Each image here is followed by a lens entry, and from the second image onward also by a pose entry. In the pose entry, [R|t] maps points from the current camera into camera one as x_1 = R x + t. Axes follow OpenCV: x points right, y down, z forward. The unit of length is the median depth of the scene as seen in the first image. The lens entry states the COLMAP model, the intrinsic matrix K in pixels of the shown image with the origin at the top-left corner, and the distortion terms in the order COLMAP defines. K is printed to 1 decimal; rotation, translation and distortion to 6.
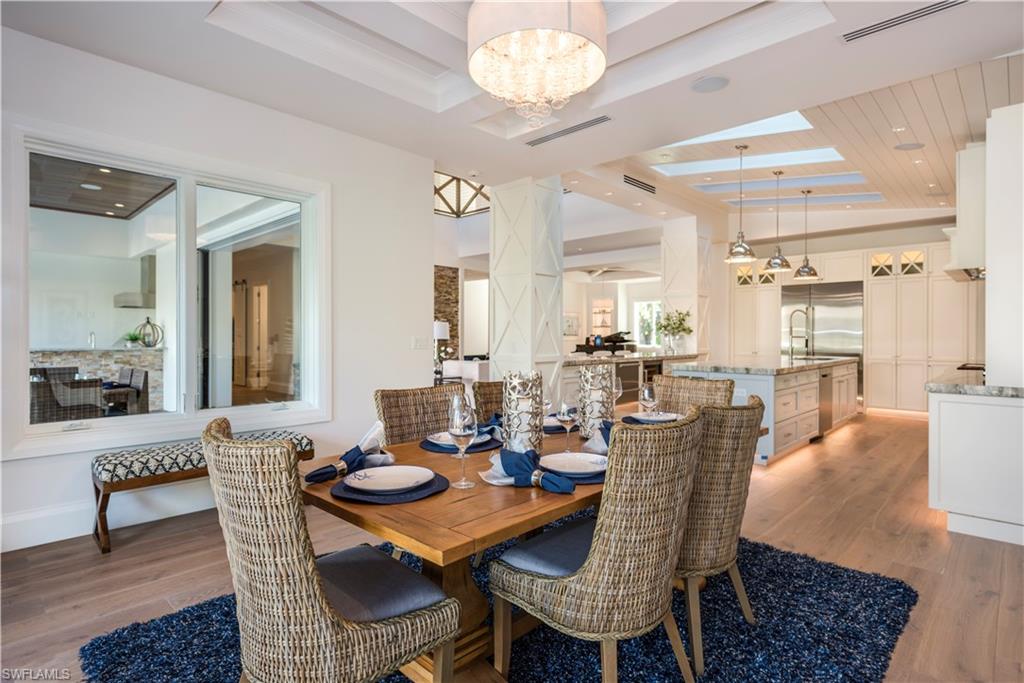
lens RADIAL K [[558.0, 0, 512.0], [0, 558.0, 341.5], [0, 0, 1]] dist [-0.000635, 0.000208]
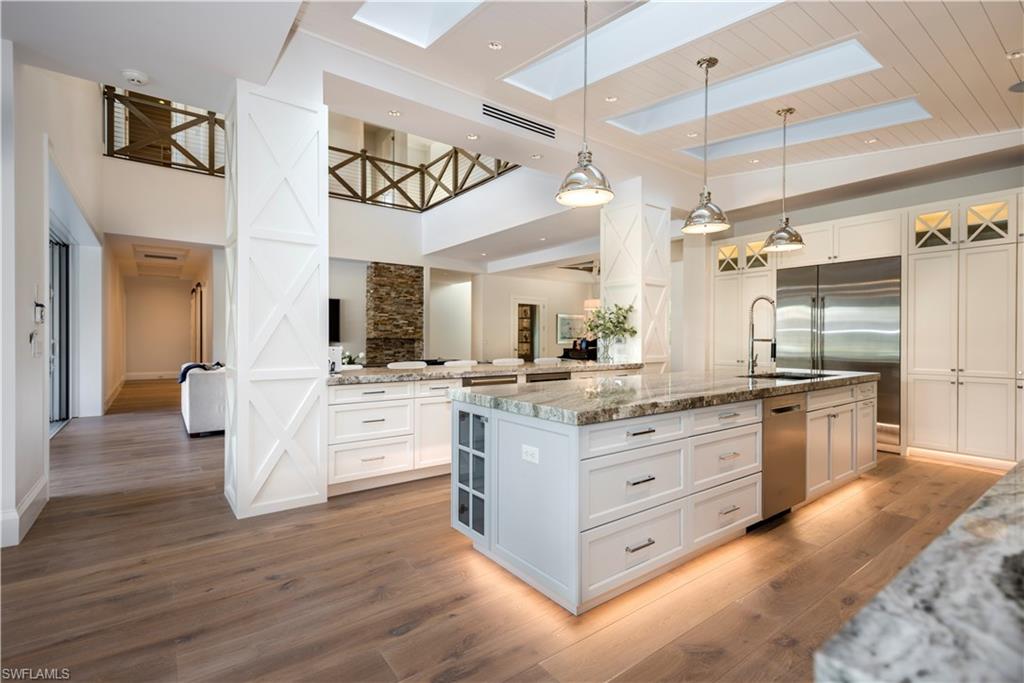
lens RADIAL K [[466.5, 0, 512.0], [0, 466.5, 341.5], [0, 0, 1]] dist [0.009789, -0.000391]
pose [[0.980272, 0.000758, -0.197650, 0.272767], [-0.002011, 0.999979, -0.006142, -0.001707], [0.197642, 0.006418, 0.980253, 0.343455]]
